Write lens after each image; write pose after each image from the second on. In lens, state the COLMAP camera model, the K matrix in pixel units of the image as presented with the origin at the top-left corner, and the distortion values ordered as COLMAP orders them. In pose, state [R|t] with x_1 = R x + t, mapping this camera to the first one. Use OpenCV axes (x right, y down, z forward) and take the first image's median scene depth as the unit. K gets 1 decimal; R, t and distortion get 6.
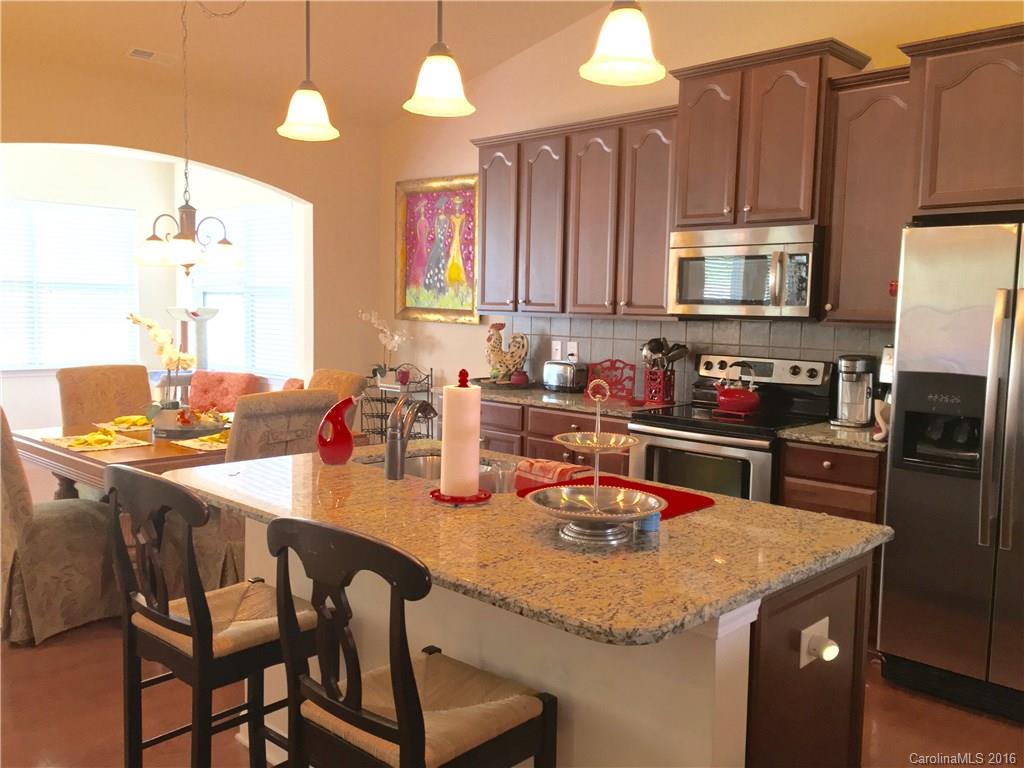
lens RADIAL K [[871.6, 0, 511.6], [0, 871.6, 383.7], [0, 0, 1]] dist [0.046167, -0.027043]
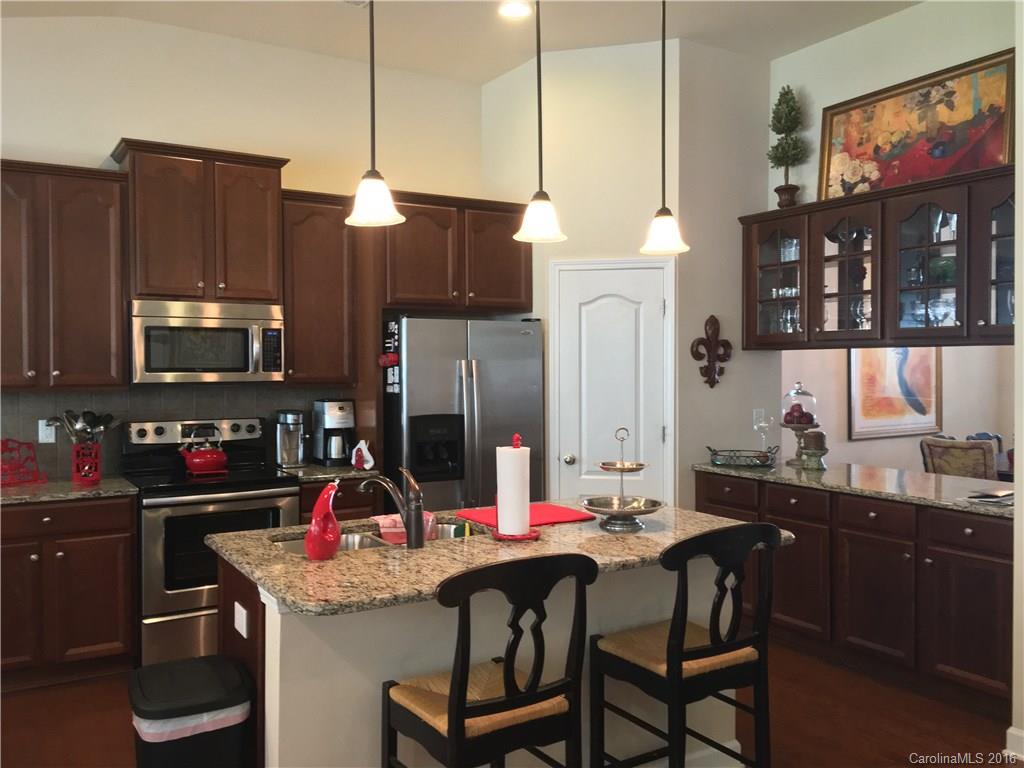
lens RADIAL K [[871.6, 0, 511.9], [0, 871.6, 380.5], [0, 0, 1]] dist [0.046167, -0.027043]
pose [[0.270182, -0.040613, 0.961952, -0.667110], [0.096798, 0.995194, 0.014828, -0.058287], [-0.957931, 0.089109, 0.272815, 0.338047]]
